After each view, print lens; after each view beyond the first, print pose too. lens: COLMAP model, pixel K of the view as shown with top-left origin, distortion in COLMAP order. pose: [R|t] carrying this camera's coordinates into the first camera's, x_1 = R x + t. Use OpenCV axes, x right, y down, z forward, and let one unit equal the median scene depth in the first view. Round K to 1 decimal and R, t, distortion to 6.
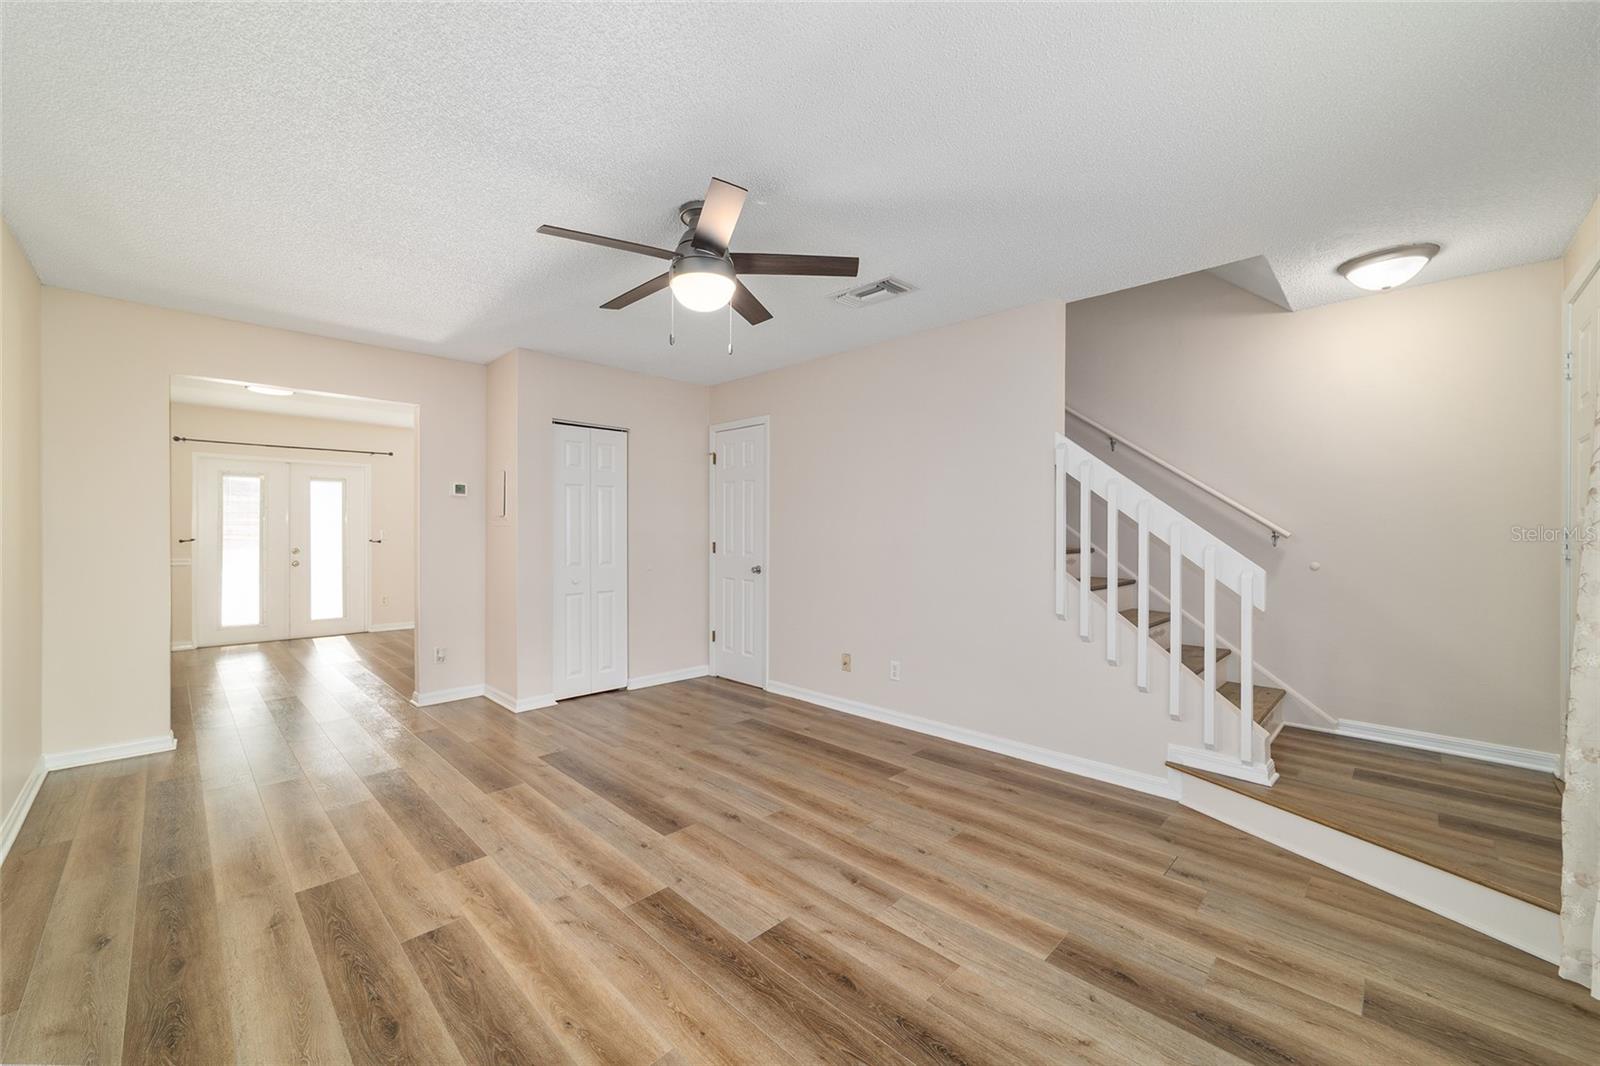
lens RADIAL K [[616.3, 0, 807.7], [0, 616.3, 532.0], [0, 0, 1]] dist [-0.017453, 0.007614]
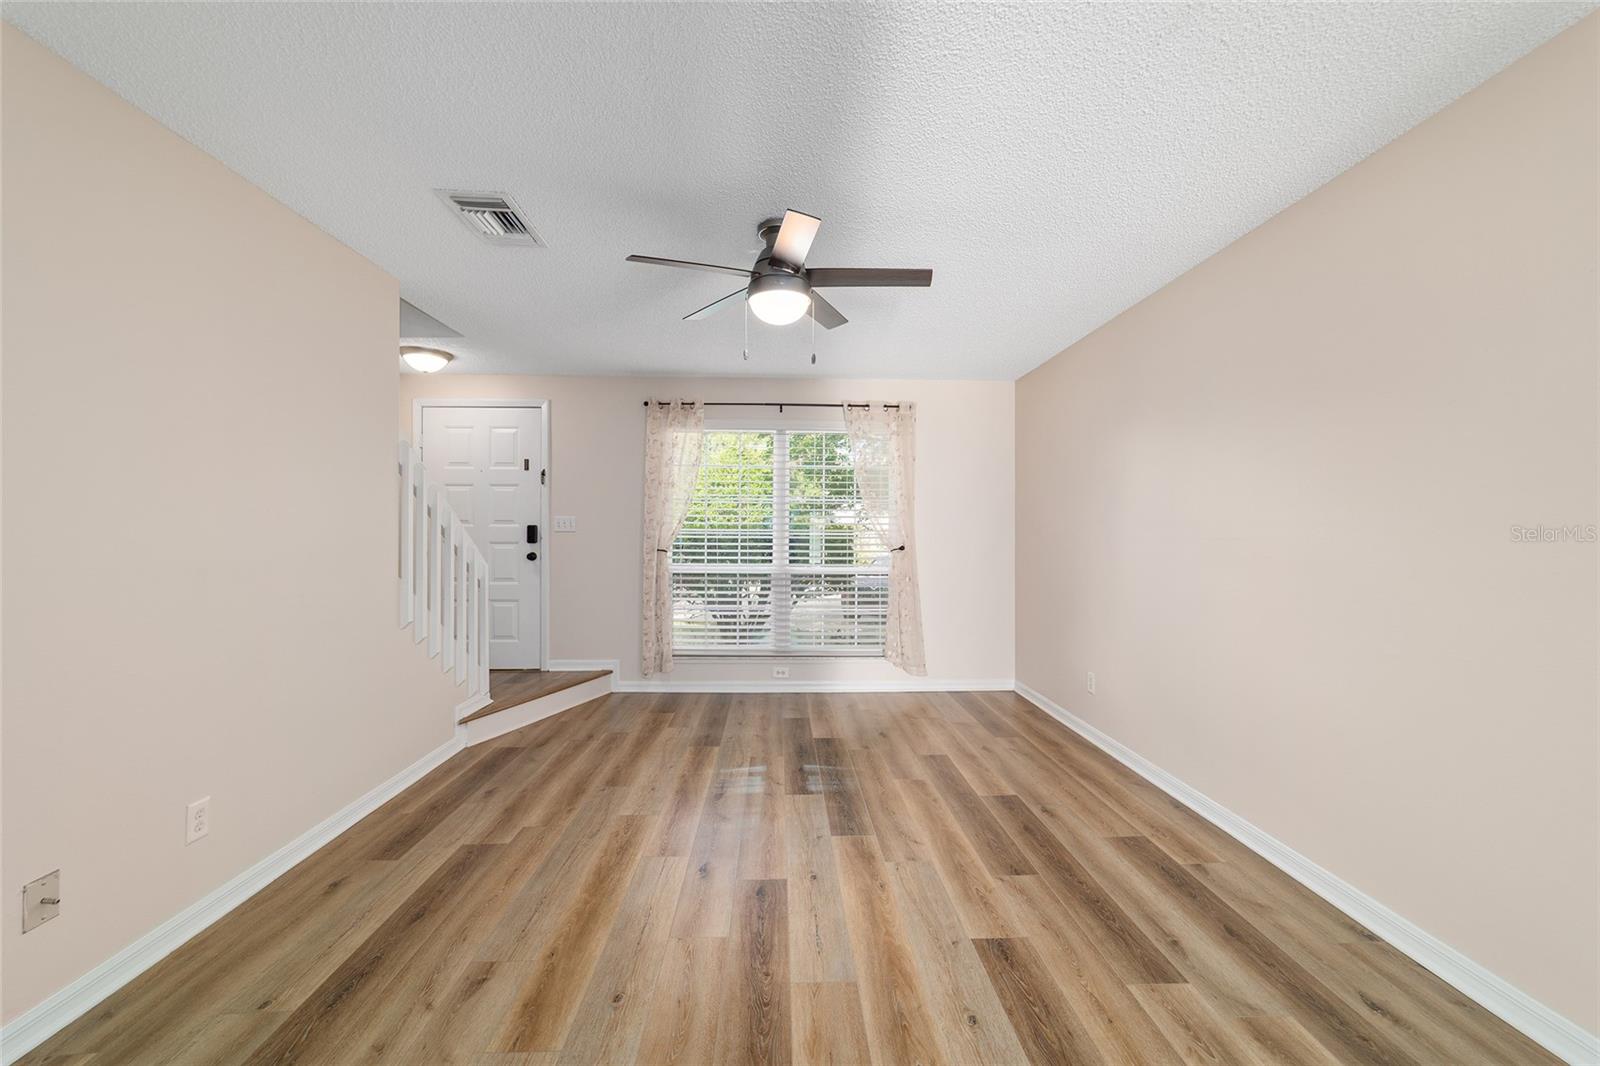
lens RADIAL K [[616.3, 0, 783.1], [0, 616.3, 532.4], [0, 0, 1]] dist [-0.017453, 0.007614]
pose [[-0.699102, -0.005336, 0.715002, -0.801160], [0.000684, 0.999967, 0.008132, -0.013464], [-0.715021, 0.006175, -0.699076, 1.505080]]
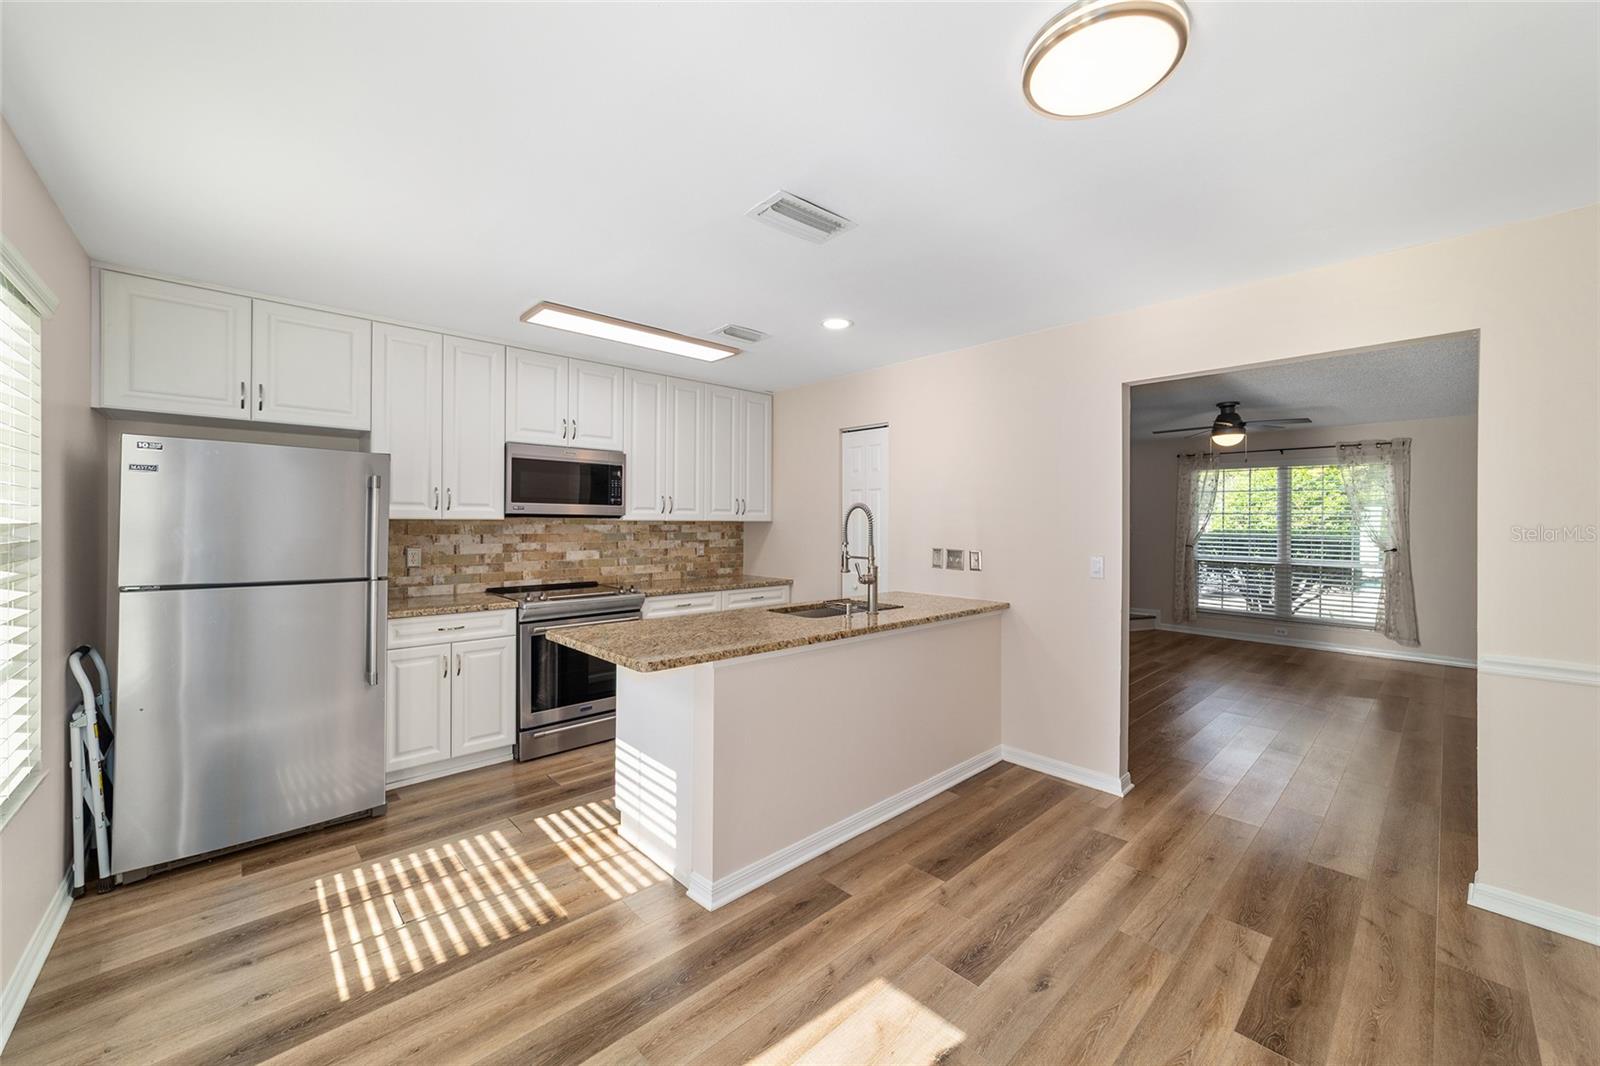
lens RADIAL K [[616.3, 0, 801.1], [0, 616.3, 521.5], [0, 0, 1]] dist [-0.017453, 0.007614]
pose [[0.047255, -0.004834, 0.998871, -2.269923], [-0.001799, 0.999986, 0.004925, -0.071651], [-0.998881, -0.002030, 0.047245, 2.205066]]
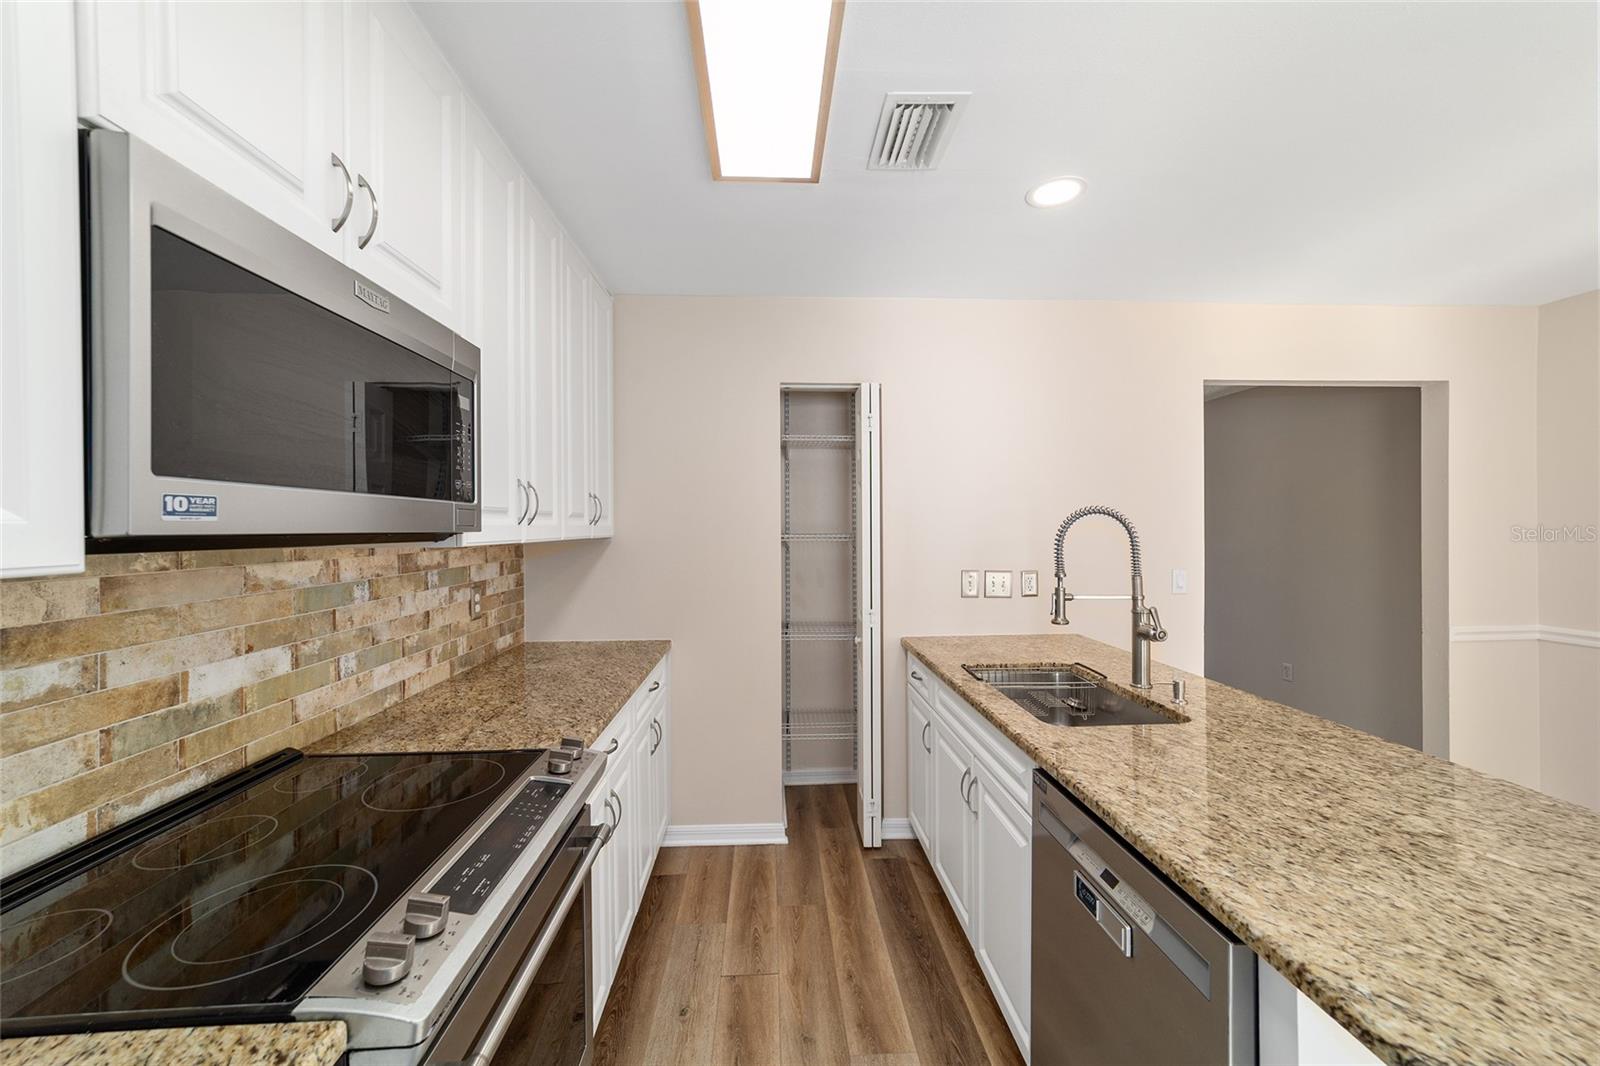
lens RADIAL K [[616.3, 0, 801.8], [0, 616.3, 524.7], [0, 0, 1]] dist [-0.017453, 0.007614]
pose [[-0.732224, 0.000608, 0.681064, -1.271537], [0.005643, 0.999971, 0.005174, -0.085917], [-0.681041, 0.007632, -0.732206, 2.930761]]
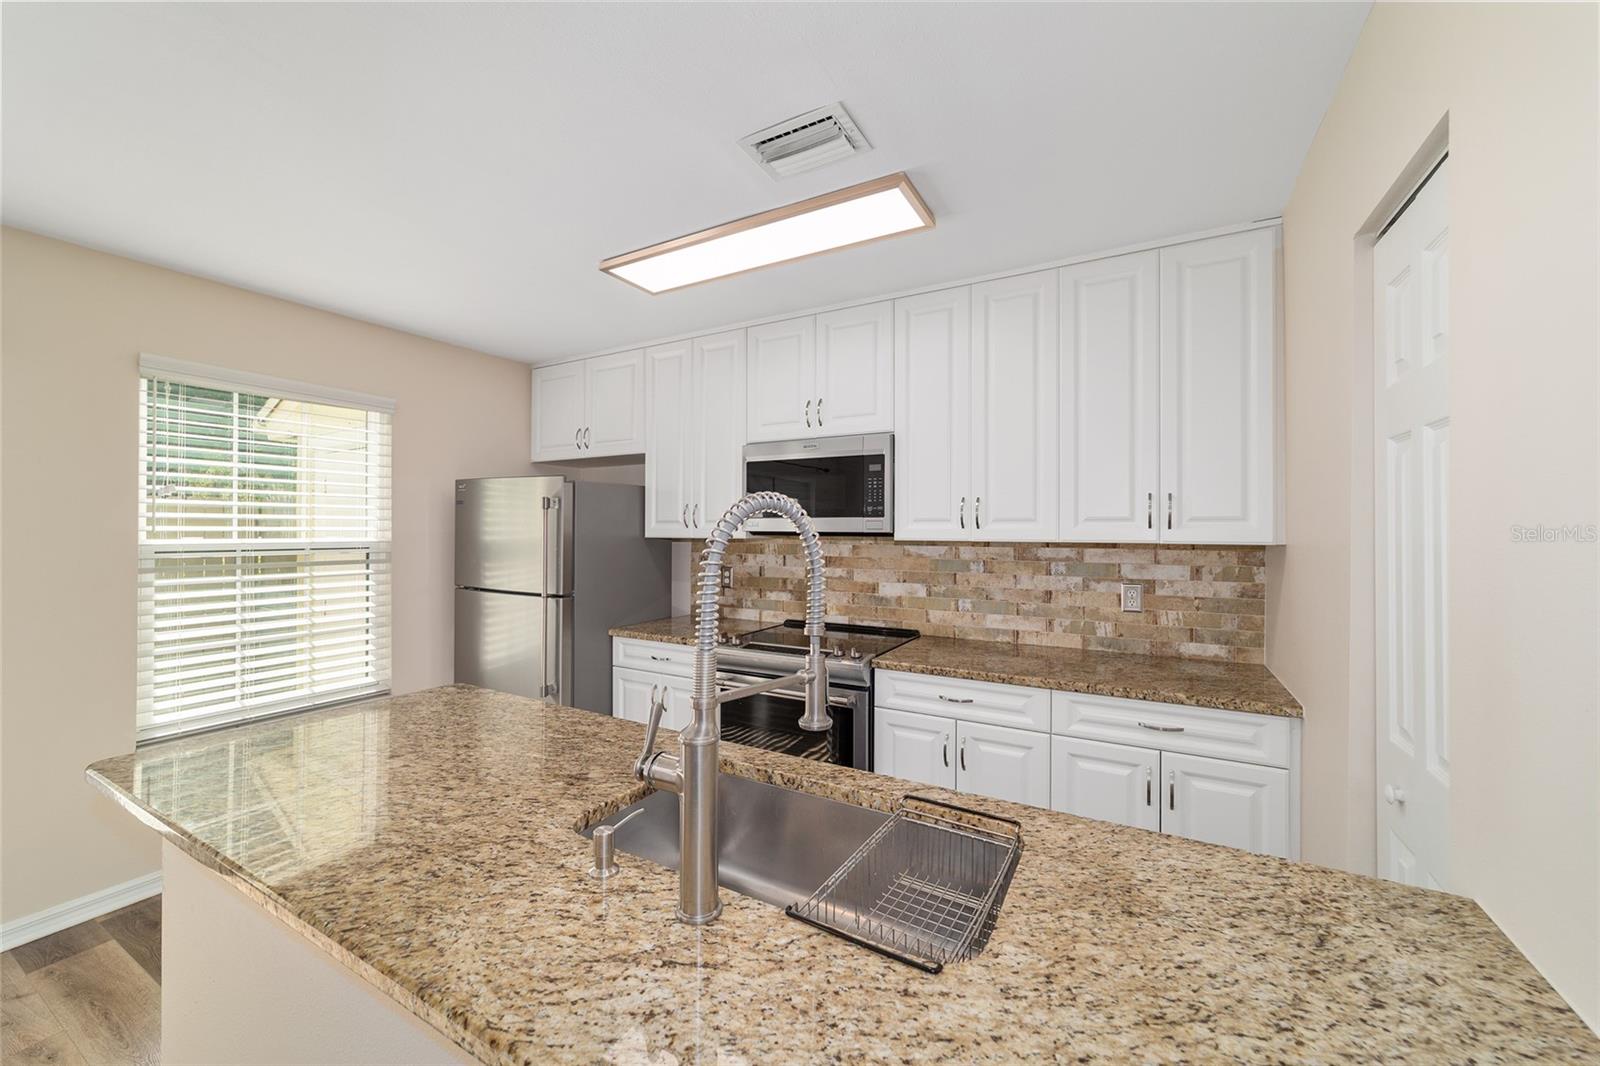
lens RADIAL K [[616.3, 0, 800.0], [0, 616.3, 530.0], [0, 0, 1]] dist [-0.017453, 0.007614]
pose [[0.968110, -0.003735, 0.250499, -1.098314], [0.004173, 0.999991, -0.001216, -0.082389], [-0.250492, 0.002222, 0.968116, 1.804445]]
